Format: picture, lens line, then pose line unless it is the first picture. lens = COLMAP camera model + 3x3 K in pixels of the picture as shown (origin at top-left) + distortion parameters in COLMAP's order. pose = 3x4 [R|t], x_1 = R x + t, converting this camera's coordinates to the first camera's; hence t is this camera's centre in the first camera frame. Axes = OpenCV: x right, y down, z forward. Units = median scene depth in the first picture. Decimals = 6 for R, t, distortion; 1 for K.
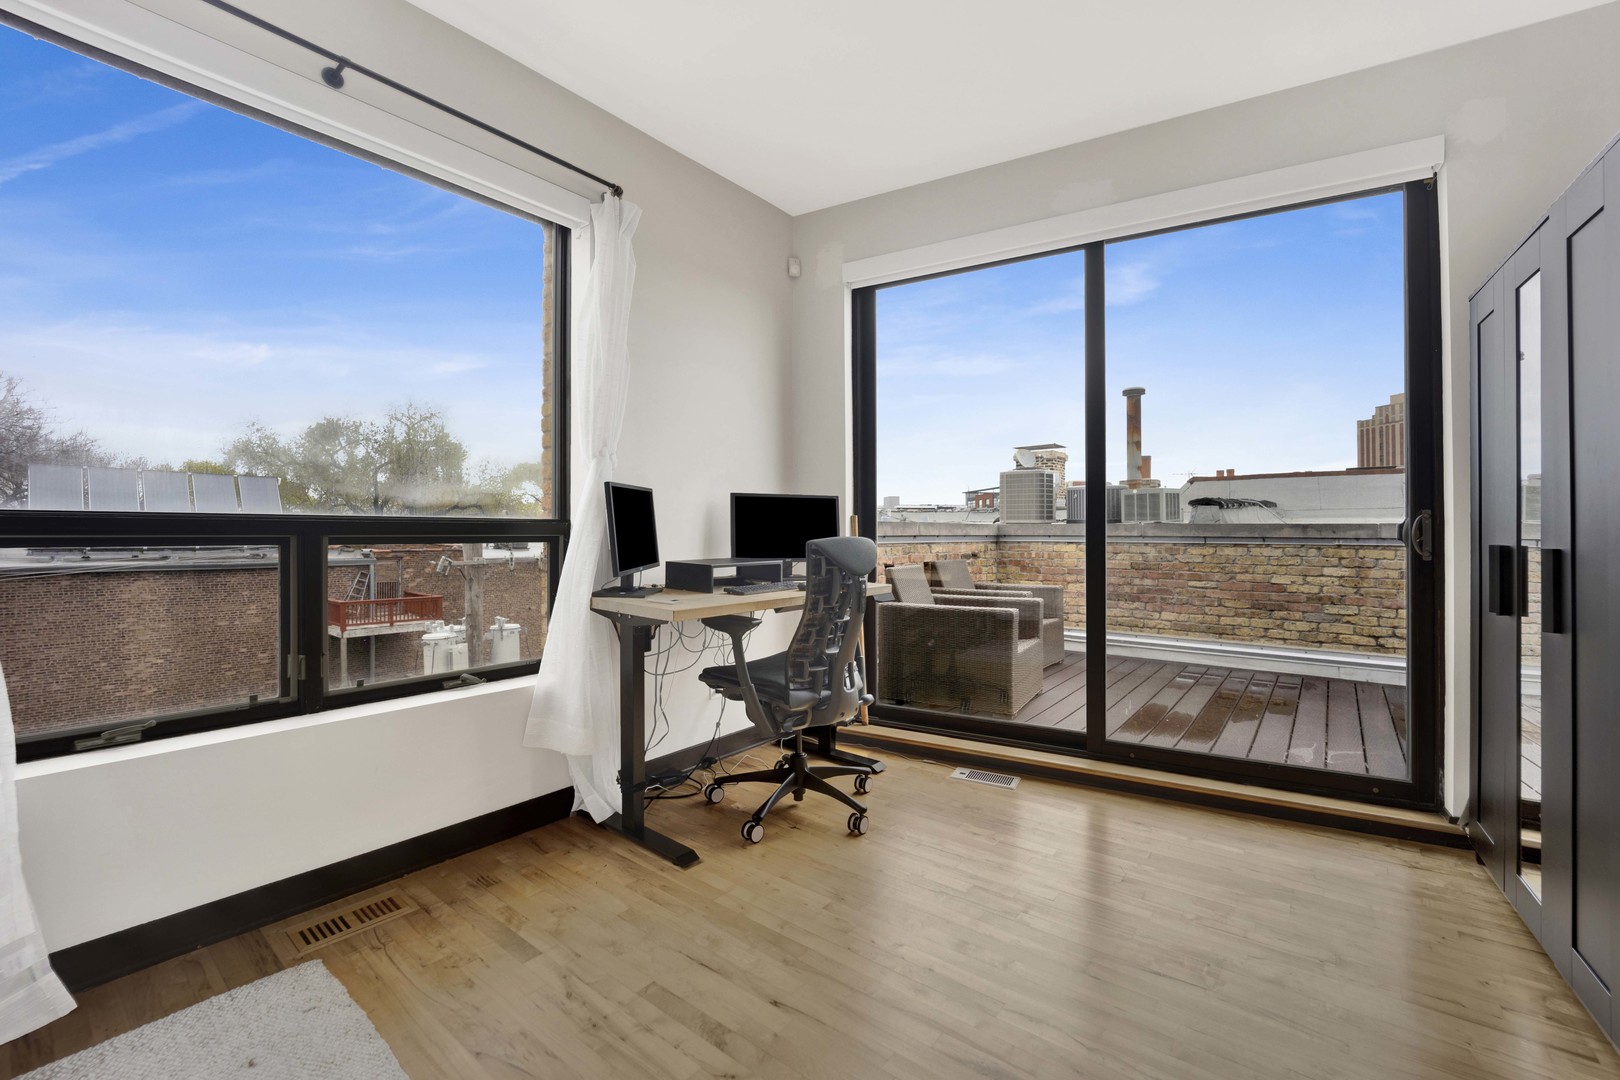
lens RADIAL K [[689.6, 0, 774.3], [0, 689.6, 528.5], [0, 0, 1]] dist [-0.018795, 0.000173]
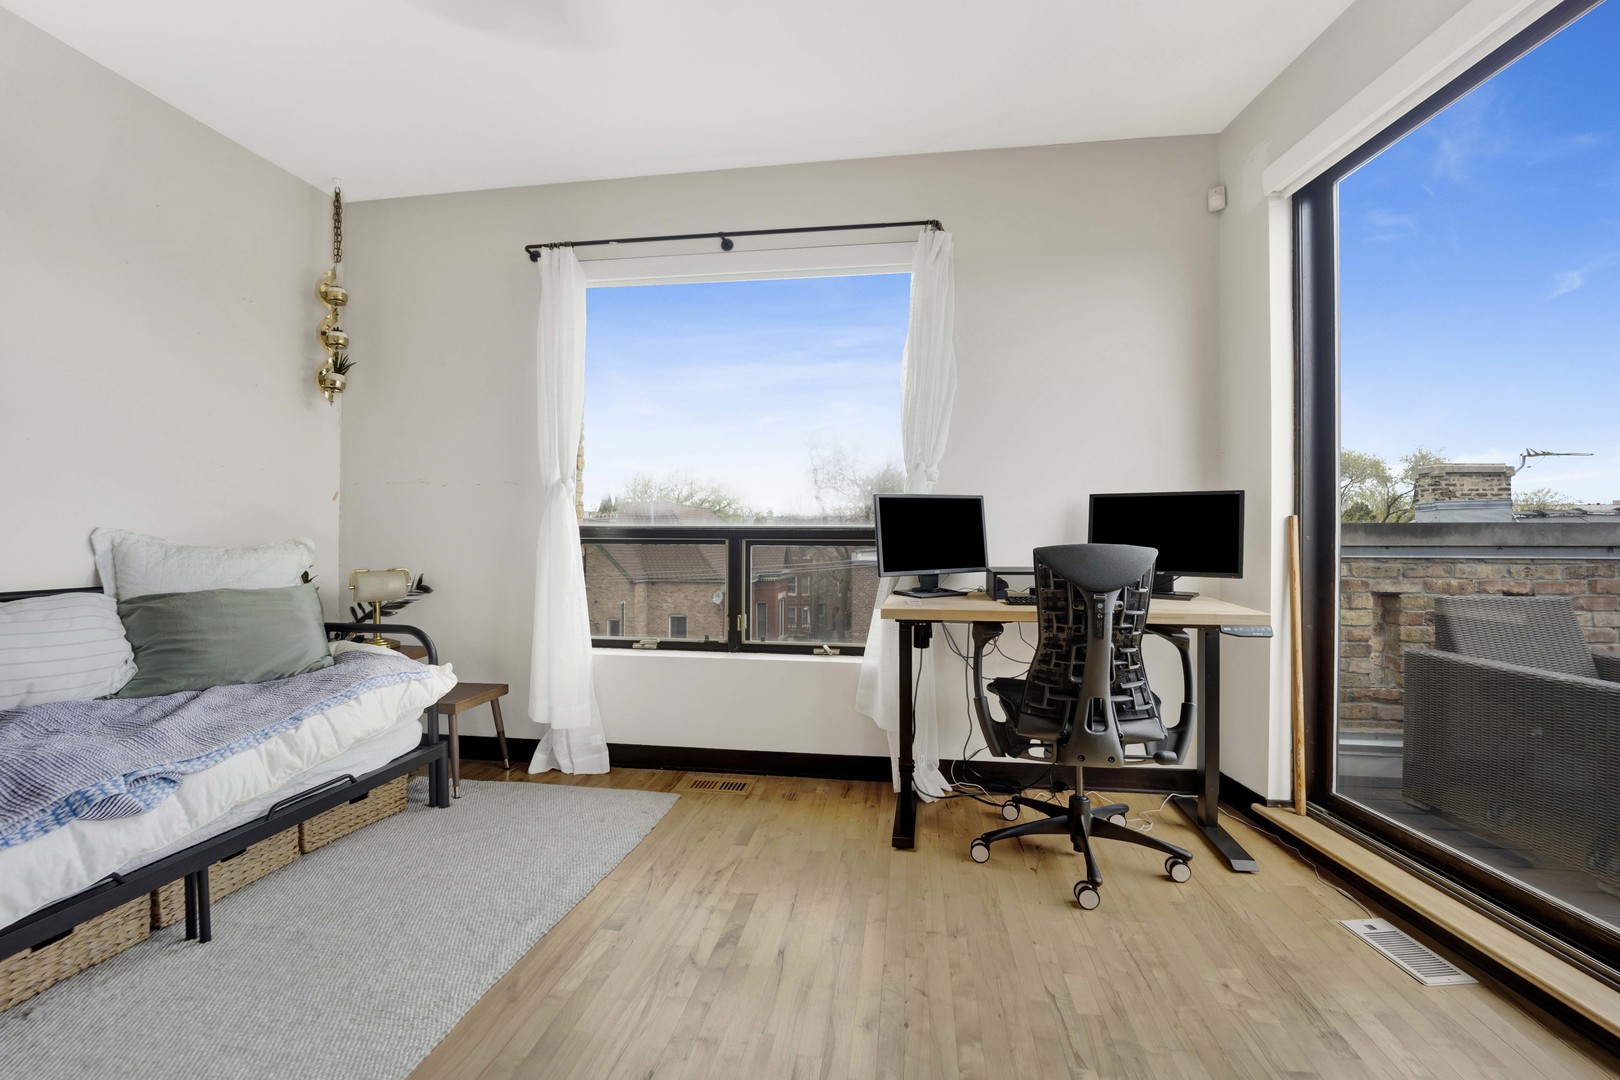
lens RADIAL K [[678.1, 0, 809.4], [0, 678.1, 544.3], [0, 0, 1]] dist [-0.022024, -0.000531]
pose [[0.498819, 0.007365, -0.866675, 0.674008], [0.003307, 0.999940, 0.010401, 0.003256], [0.866700, -0.008054, 0.498764, 0.332665]]
